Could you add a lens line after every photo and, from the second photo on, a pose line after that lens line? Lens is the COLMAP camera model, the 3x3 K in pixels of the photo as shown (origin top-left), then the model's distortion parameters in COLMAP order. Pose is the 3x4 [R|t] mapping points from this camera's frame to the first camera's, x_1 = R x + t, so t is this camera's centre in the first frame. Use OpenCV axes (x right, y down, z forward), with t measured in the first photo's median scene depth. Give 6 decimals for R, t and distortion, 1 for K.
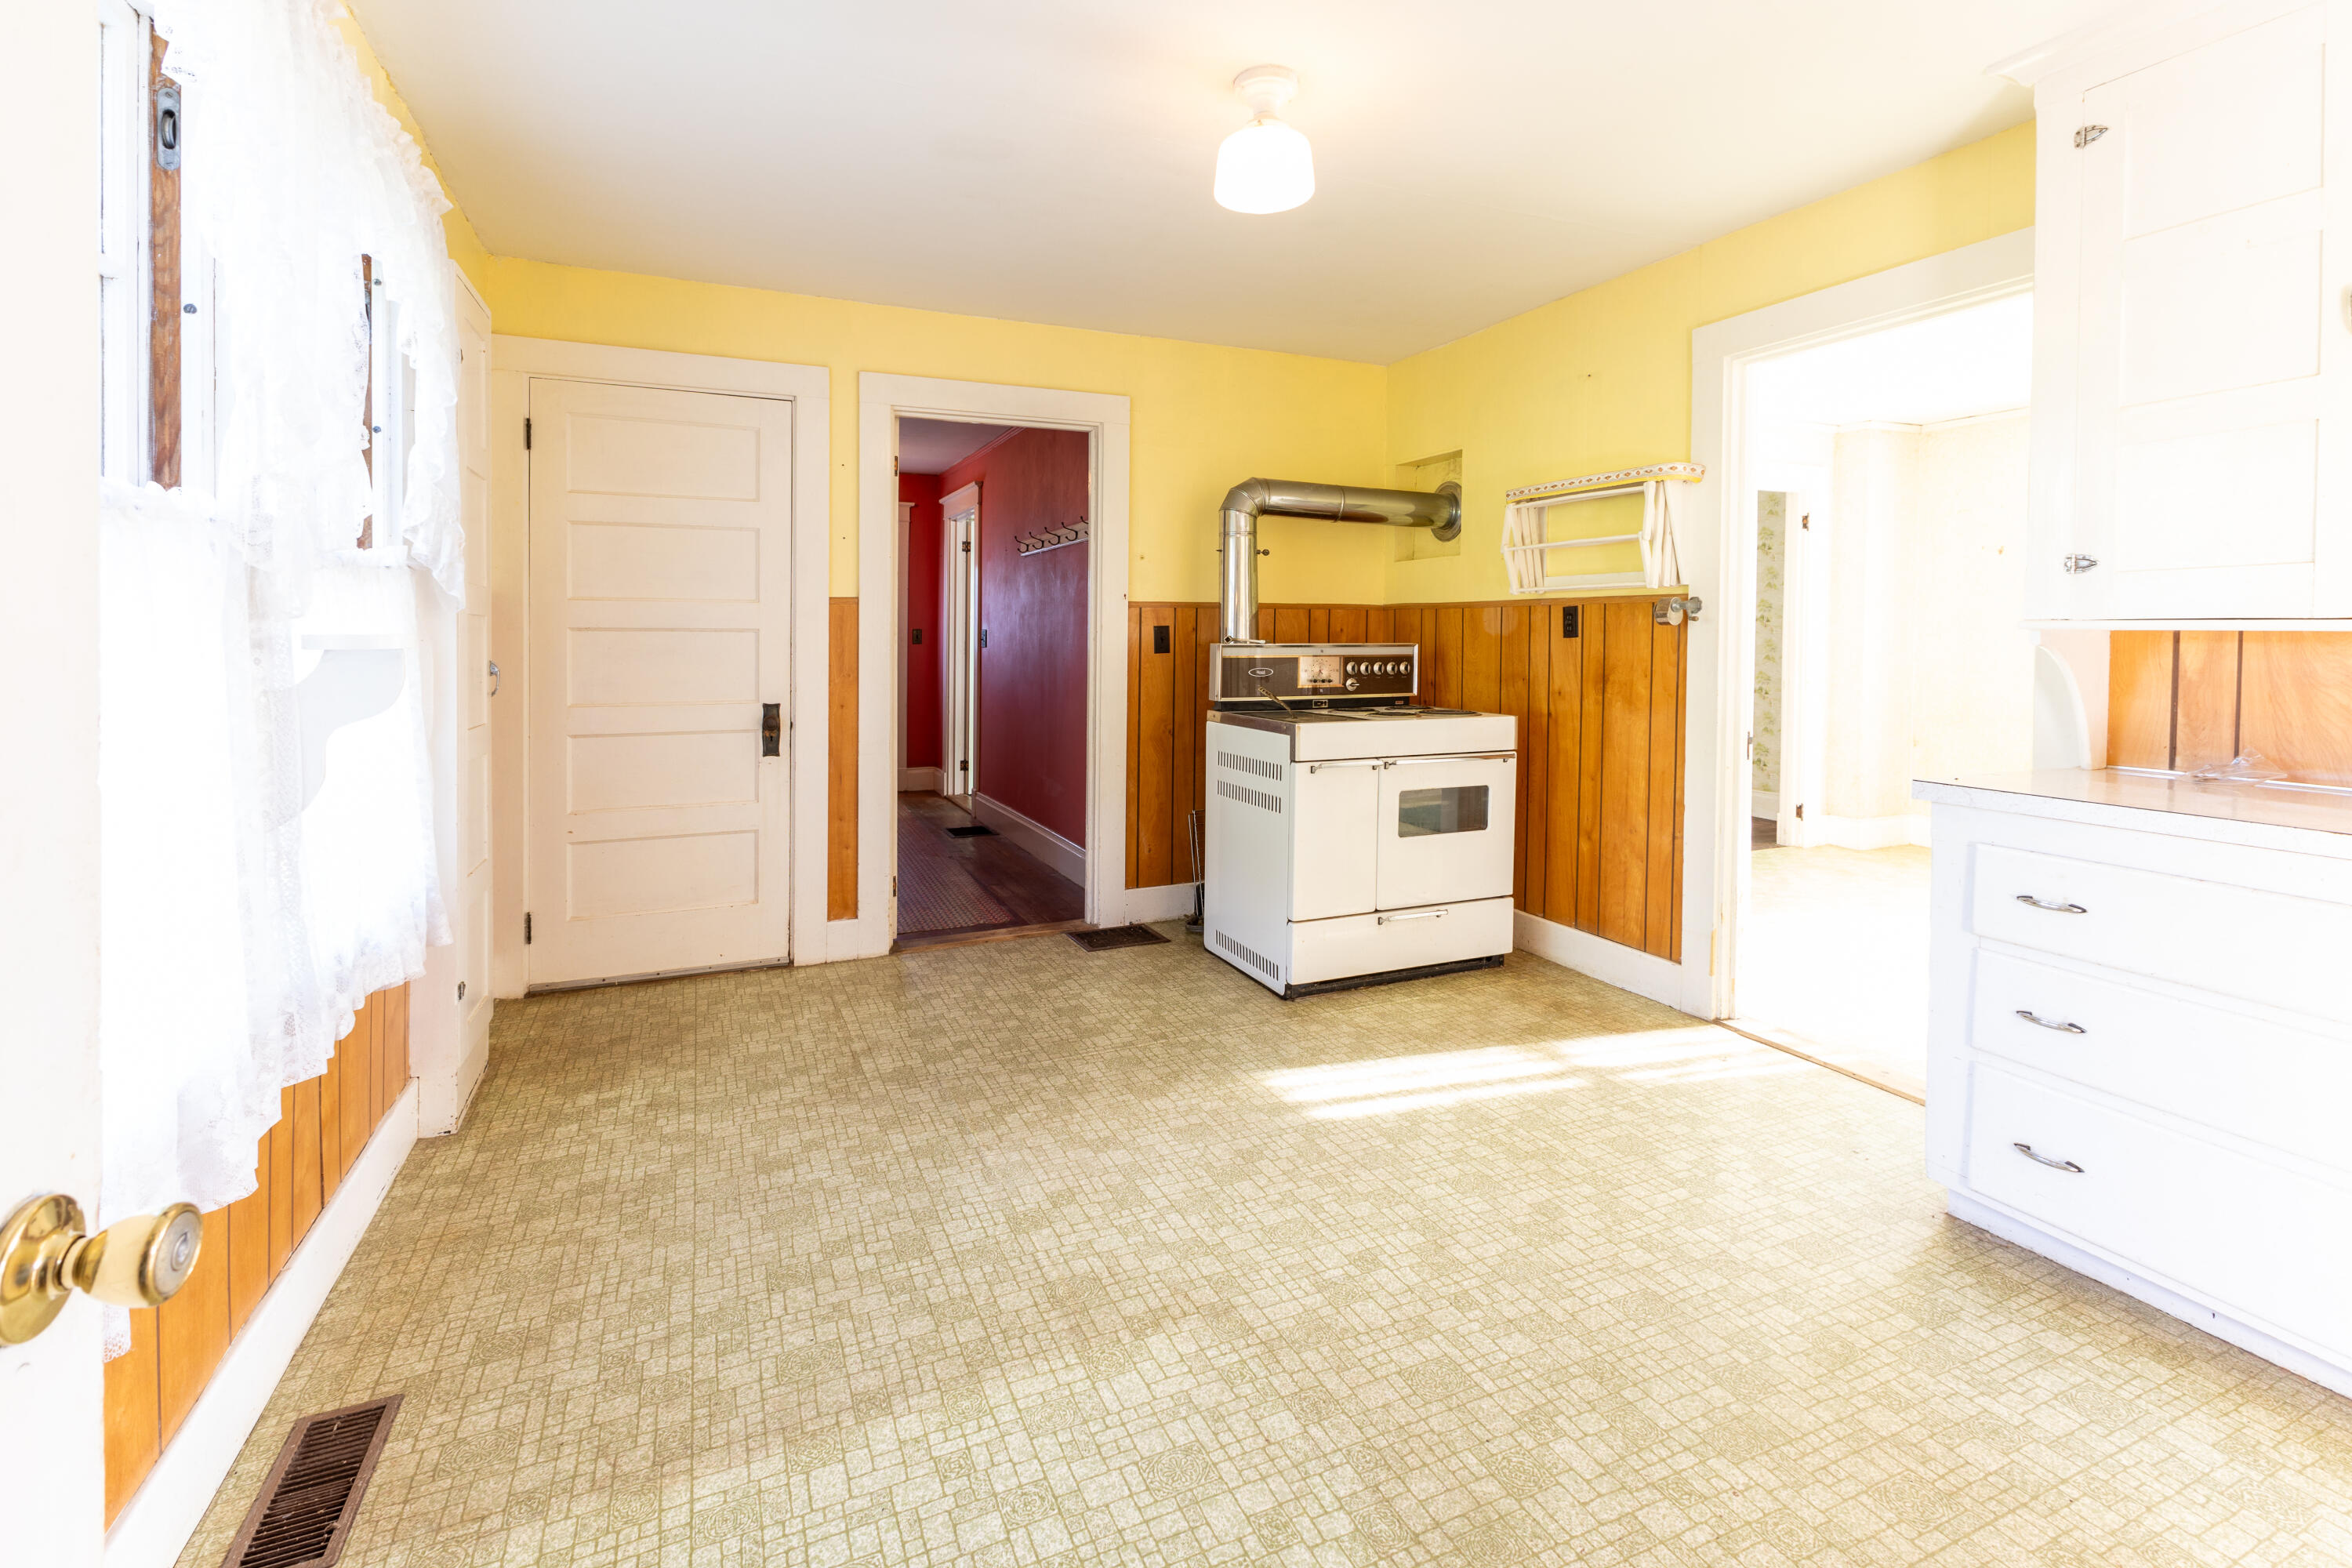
lens RADIAL K [[1011.4, 0, 1174.3], [0, 1011.4, 783.8], [0, 0, 1]] dist [-0.000506, -0.001213]
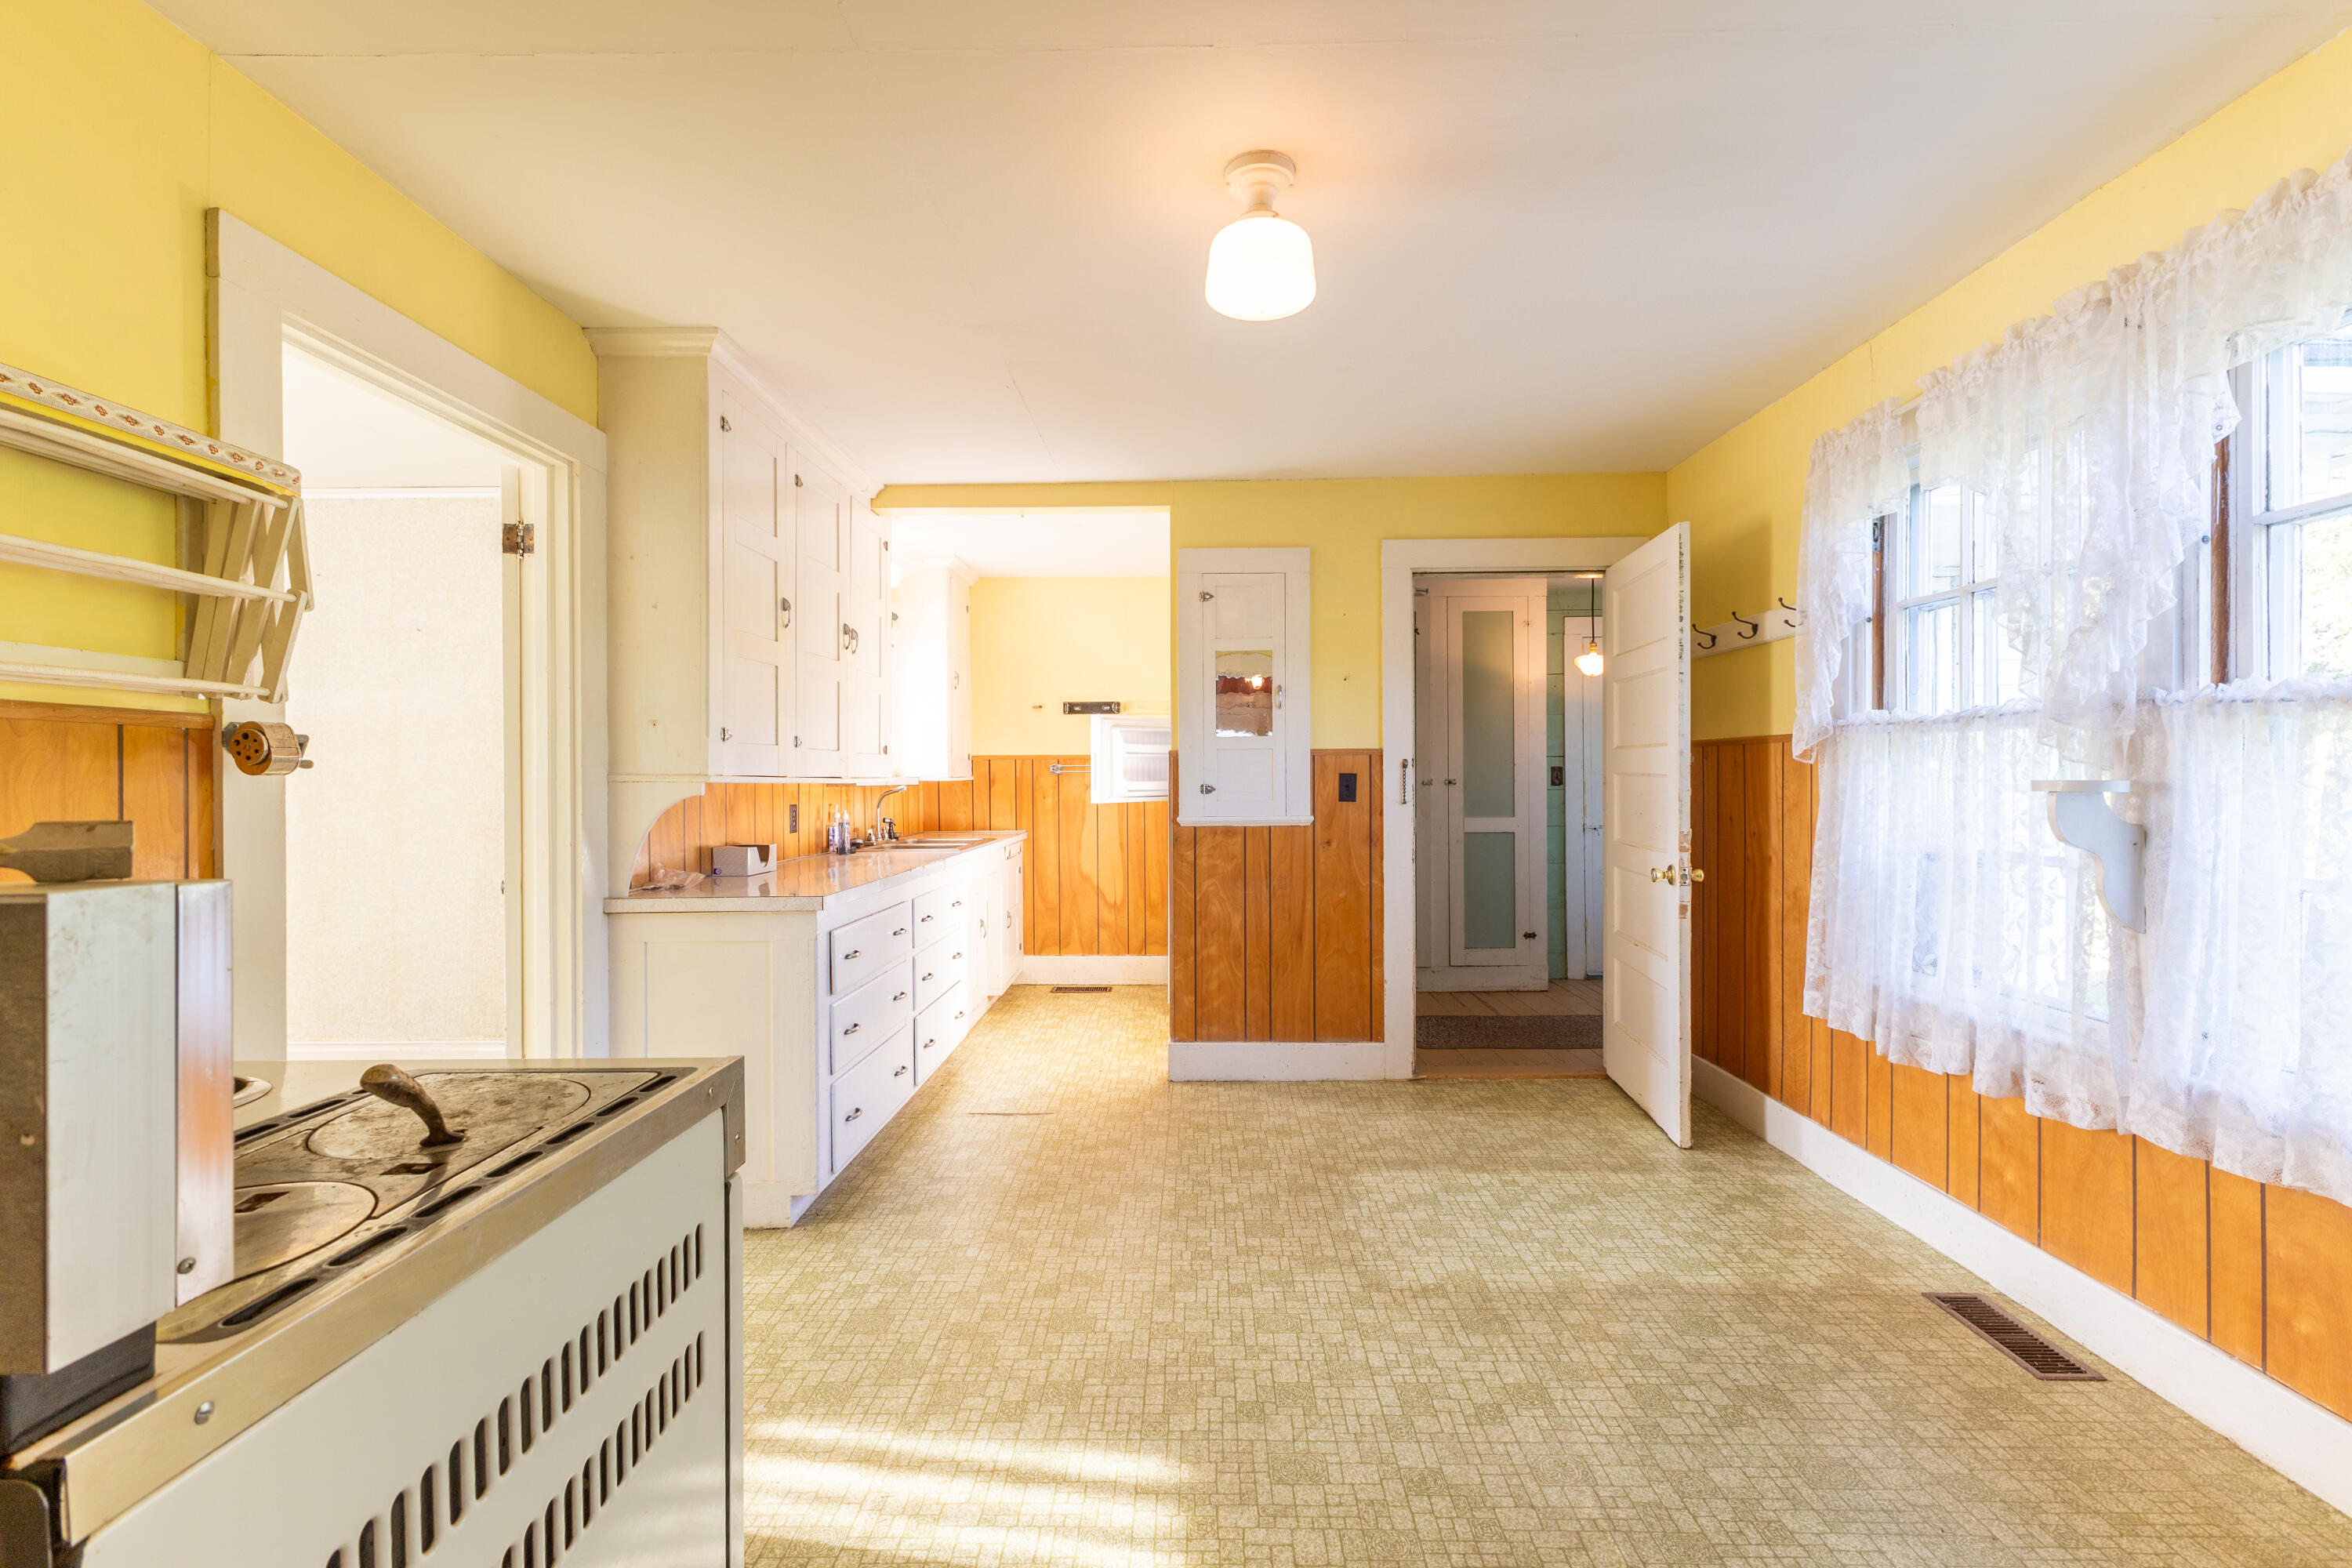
lens RADIAL K [[1011.4, 0, 1177.8], [0, 1011.4, 785.7], [0, 0, 1]] dist [-0.000506, -0.001213]
pose [[-0.902594, 0.004269, 0.430471, -0.292487], [0.070327, 0.987980, 0.137661, -0.329755], [-0.424709, 0.154525, -0.892045, 2.152010]]
